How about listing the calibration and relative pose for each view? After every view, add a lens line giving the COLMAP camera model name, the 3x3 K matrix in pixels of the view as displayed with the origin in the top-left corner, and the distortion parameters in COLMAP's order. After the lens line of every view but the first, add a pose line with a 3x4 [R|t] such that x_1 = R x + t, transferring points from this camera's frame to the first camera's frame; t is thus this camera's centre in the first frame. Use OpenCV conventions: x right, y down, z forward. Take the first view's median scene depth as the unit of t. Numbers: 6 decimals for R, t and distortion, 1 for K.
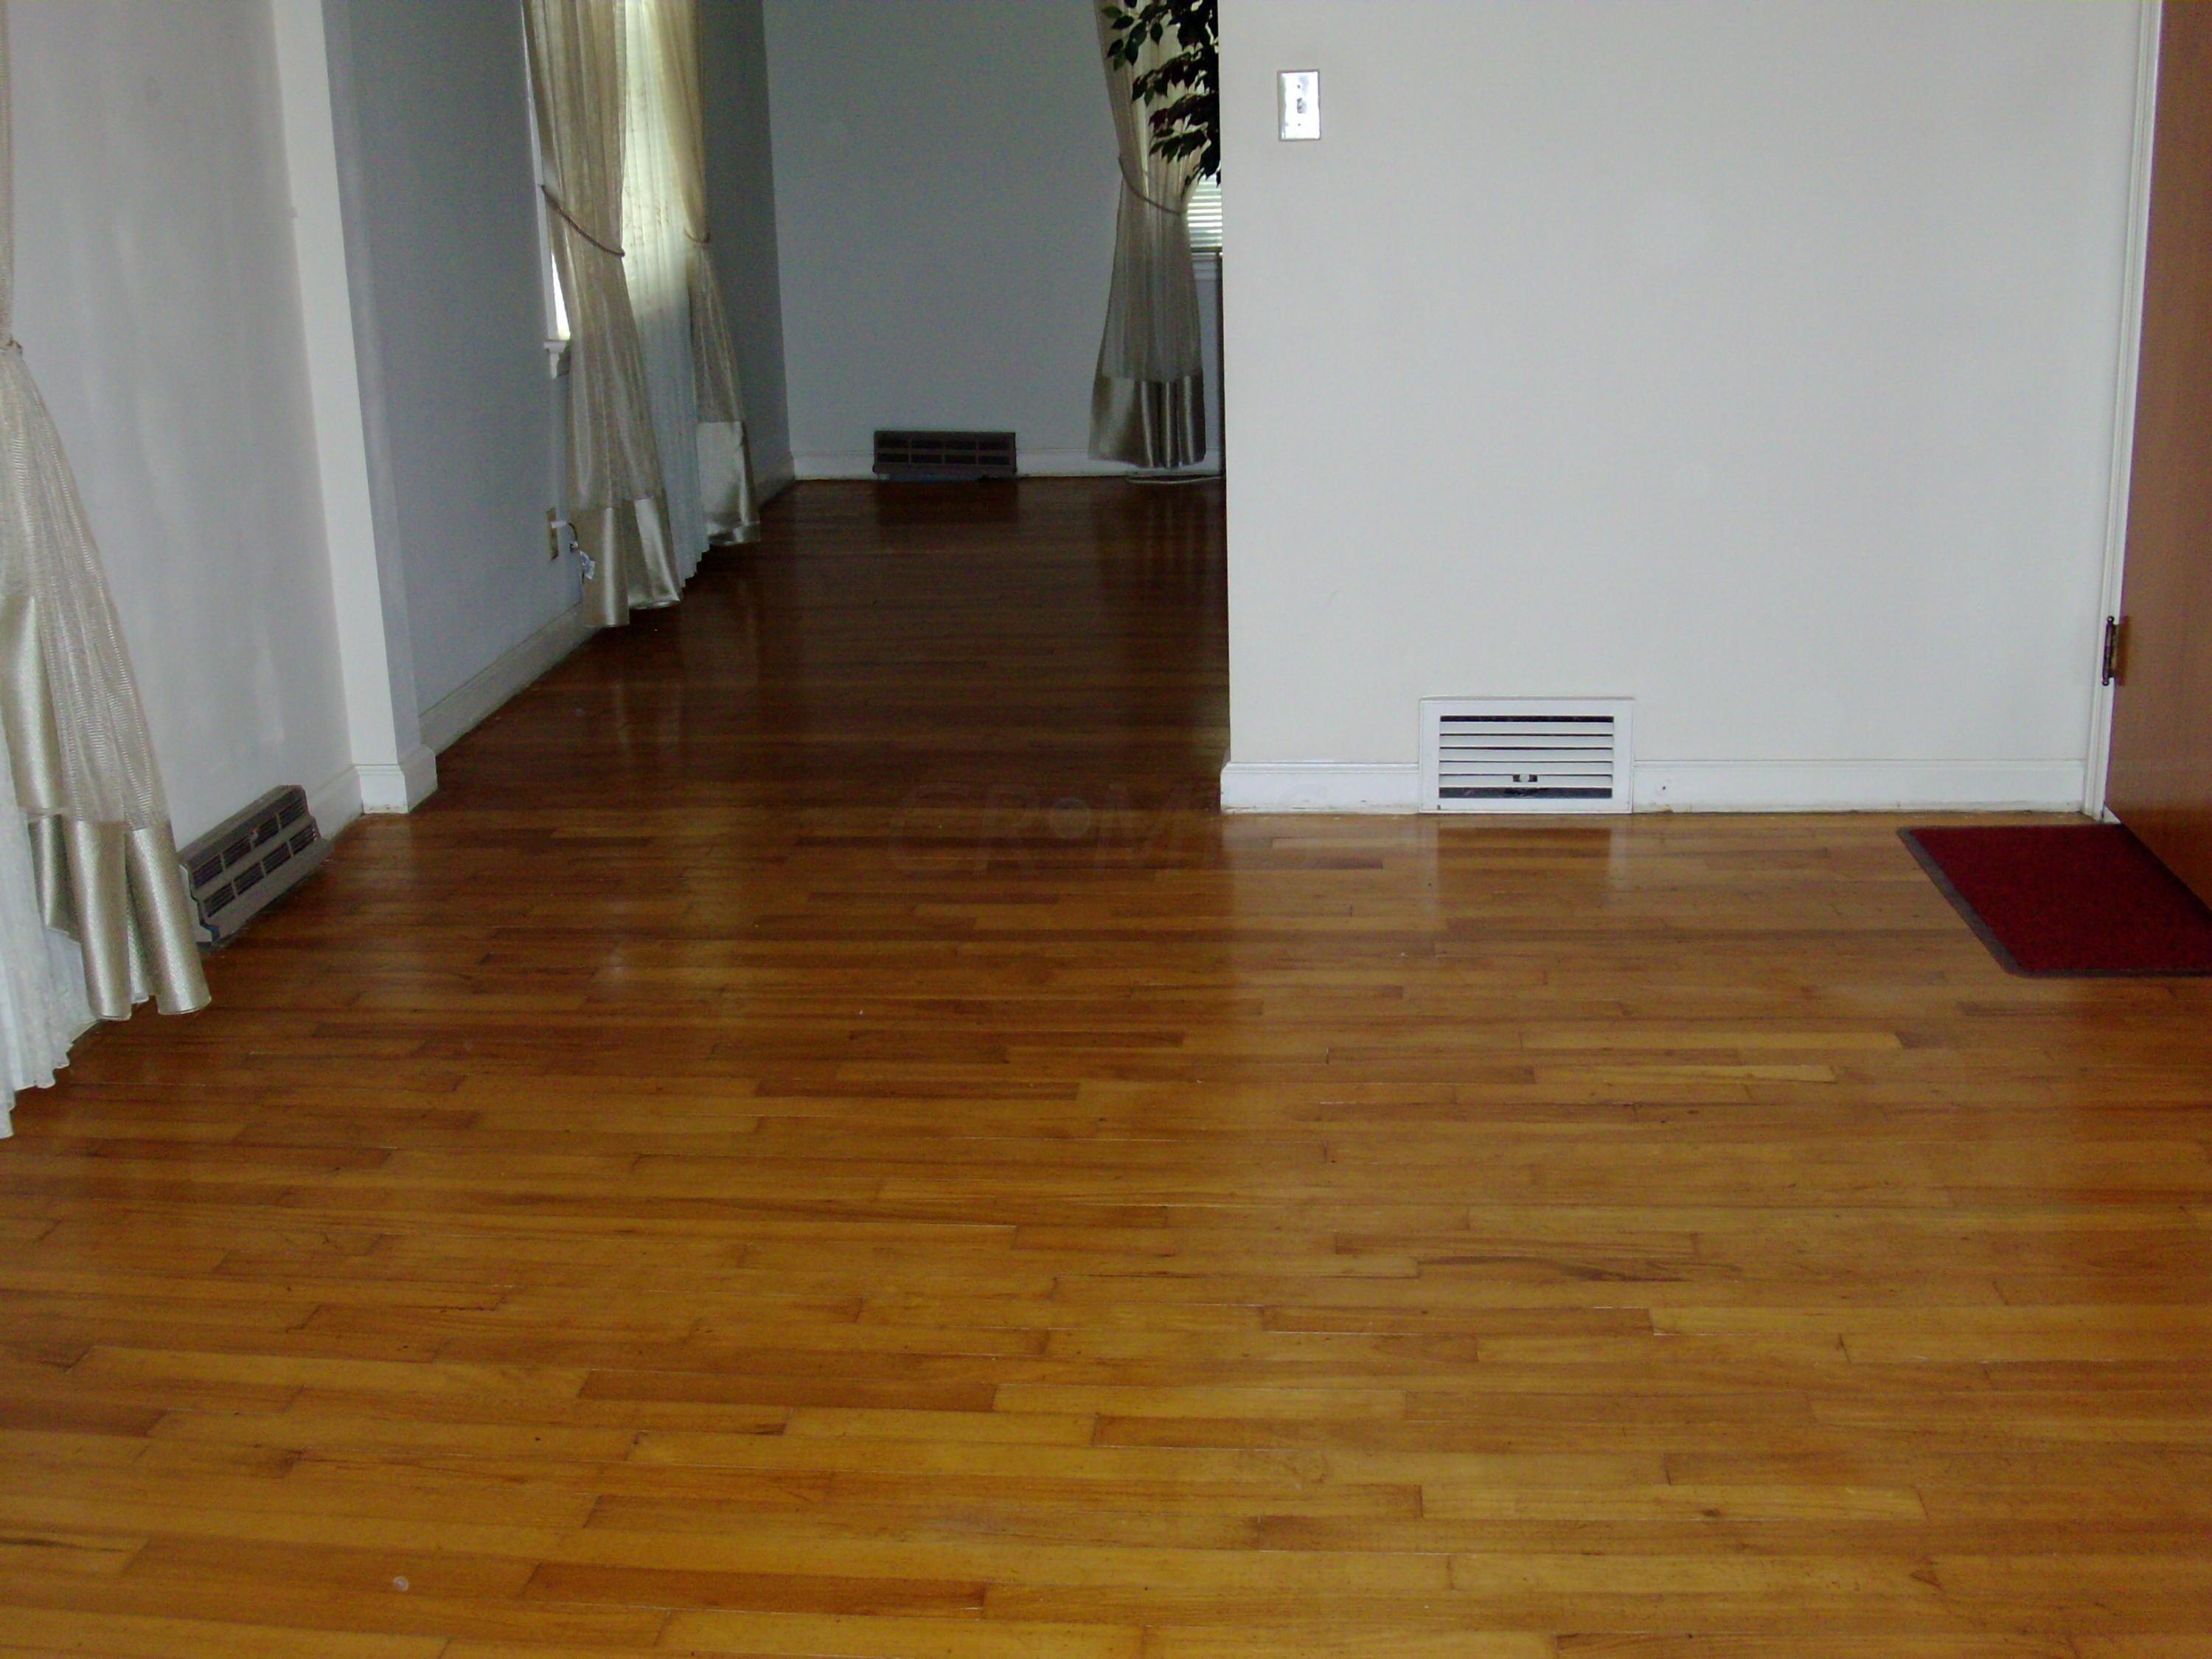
lens RADIAL K [[2470.6, 0, 1106.0], [0, 2470.6, 829.5], [0, 0, 1]] dist [-0.144247, 0.013611]
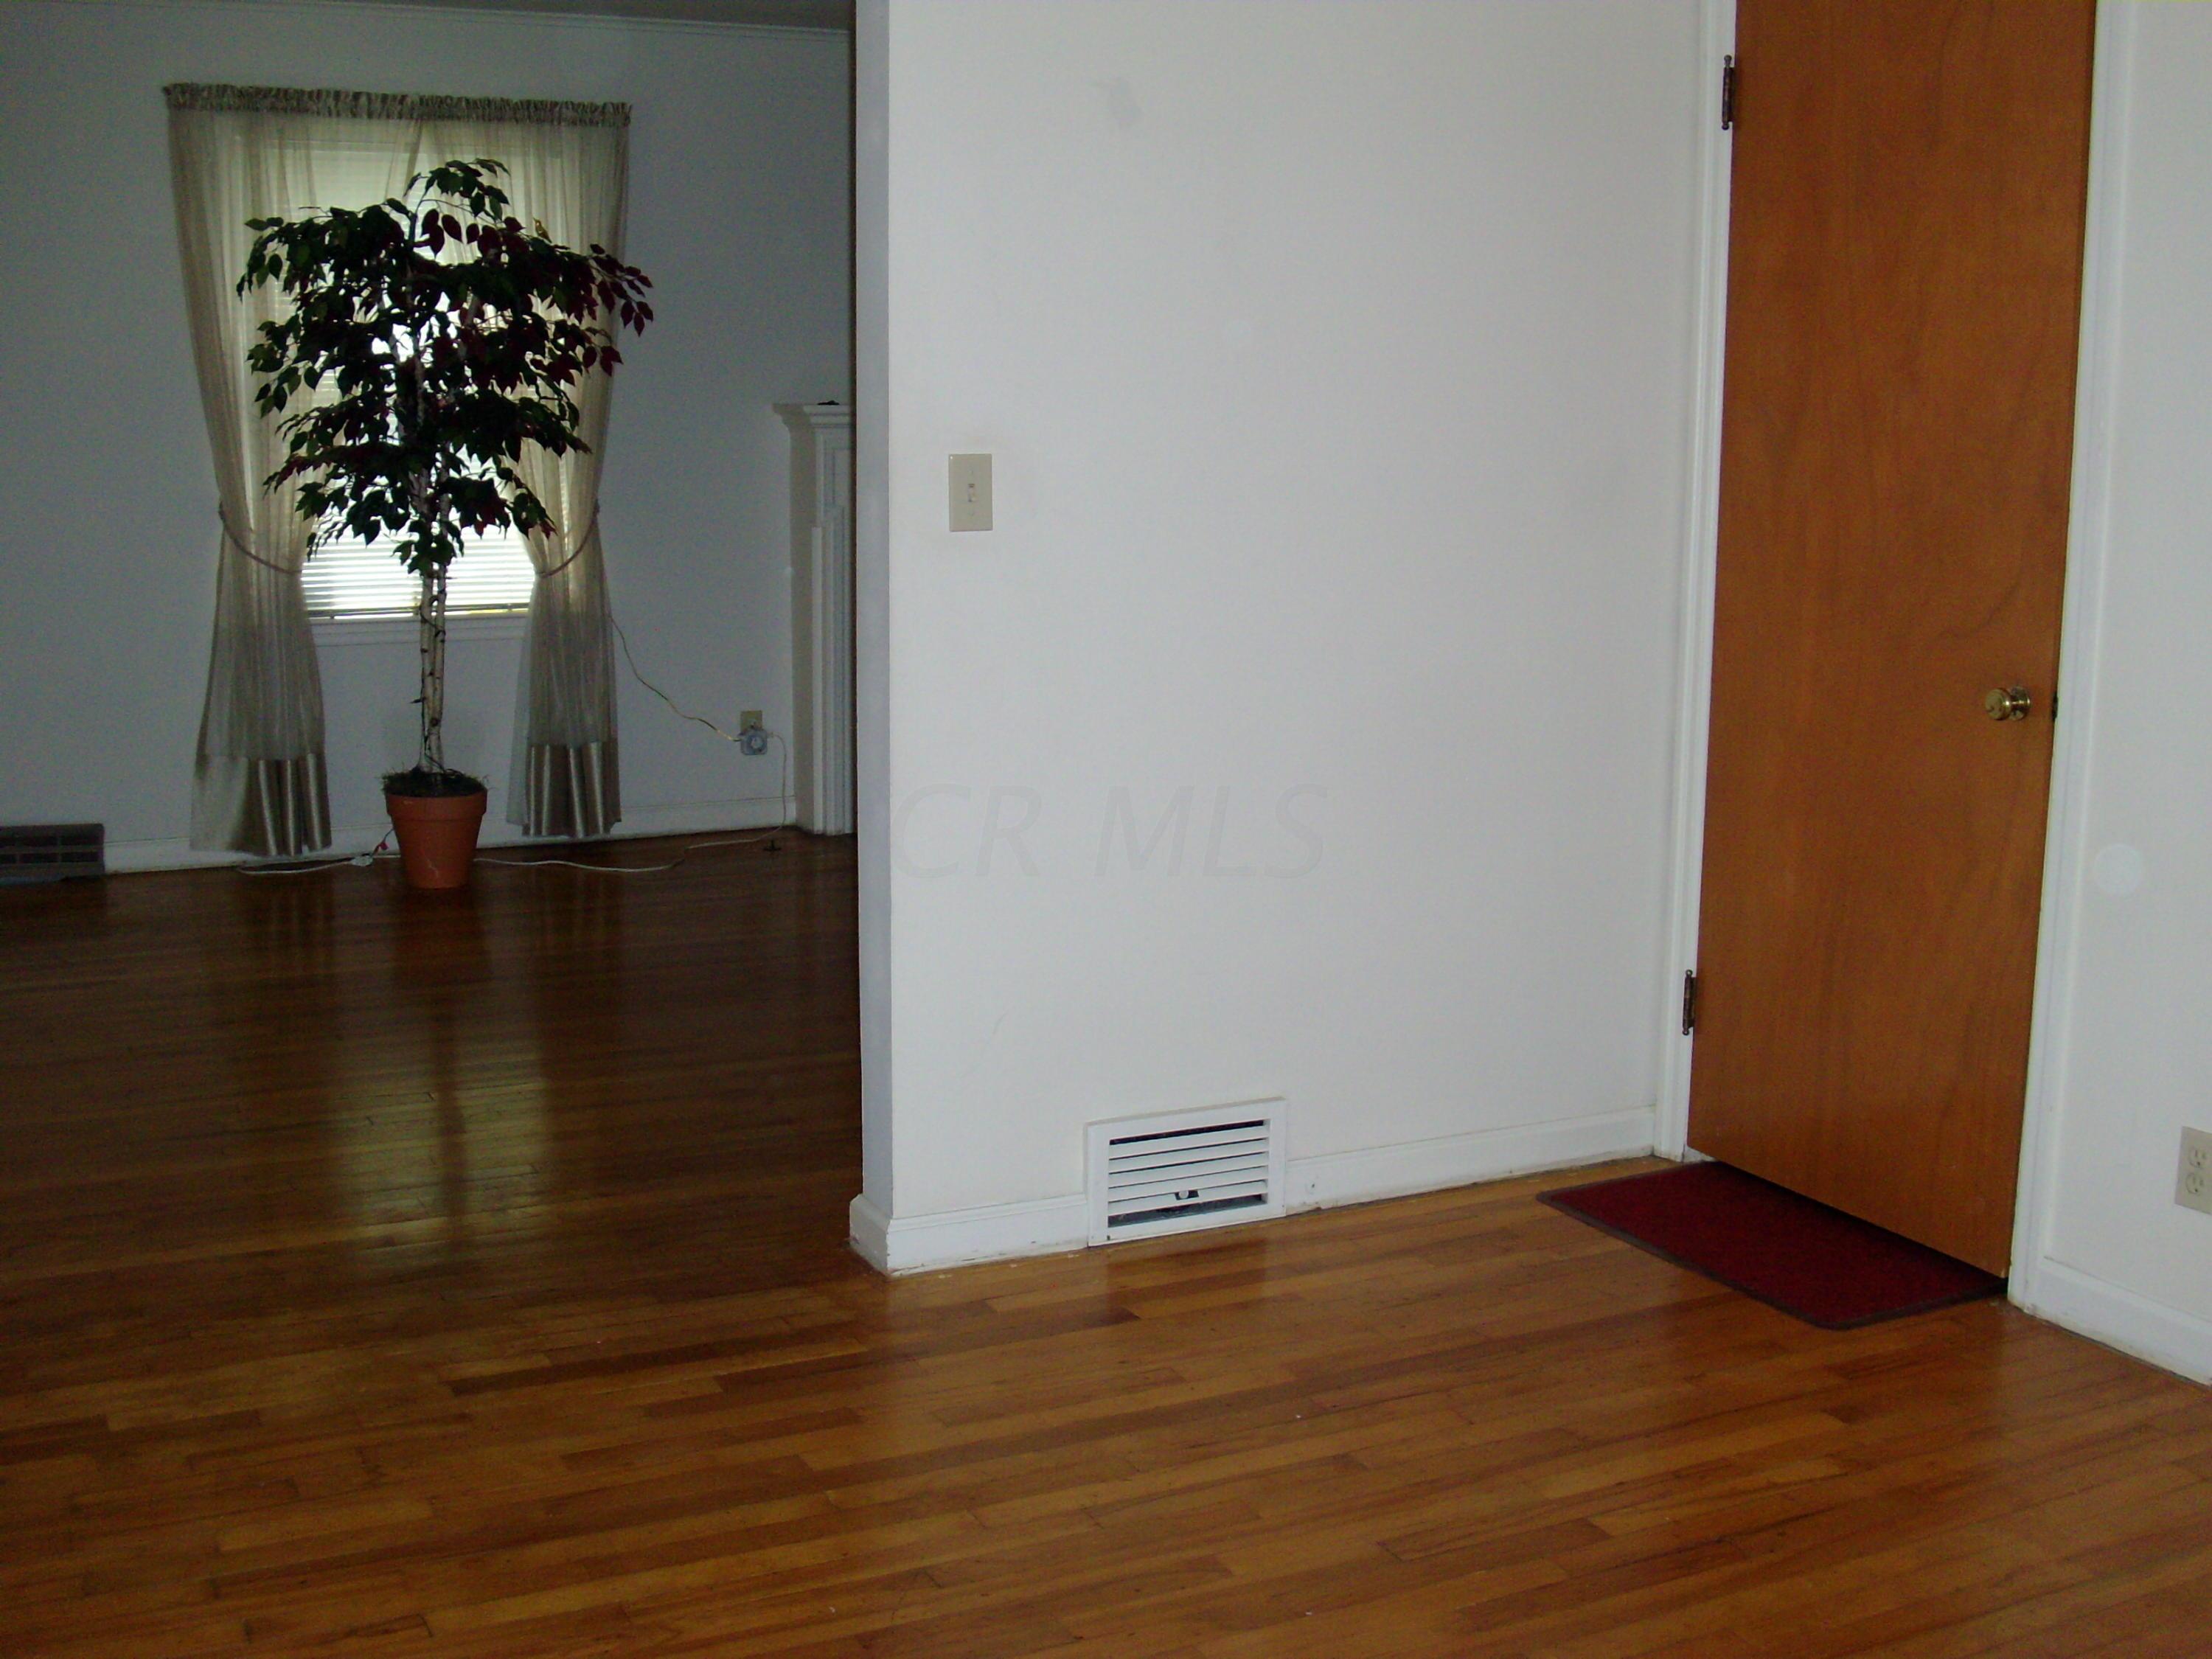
lens RADIAL K [[2470.6, 0, 1106.0], [0, 2470.6, 829.5], [0, 0, 1]] dist [-0.144247, 0.013611]
pose [[0.853876, -0.053731, 0.517696, -0.338482], [0.118007, 0.988740, -0.092018, -0.076198], [-0.506922, 0.139664, 0.850602, 0.189408]]
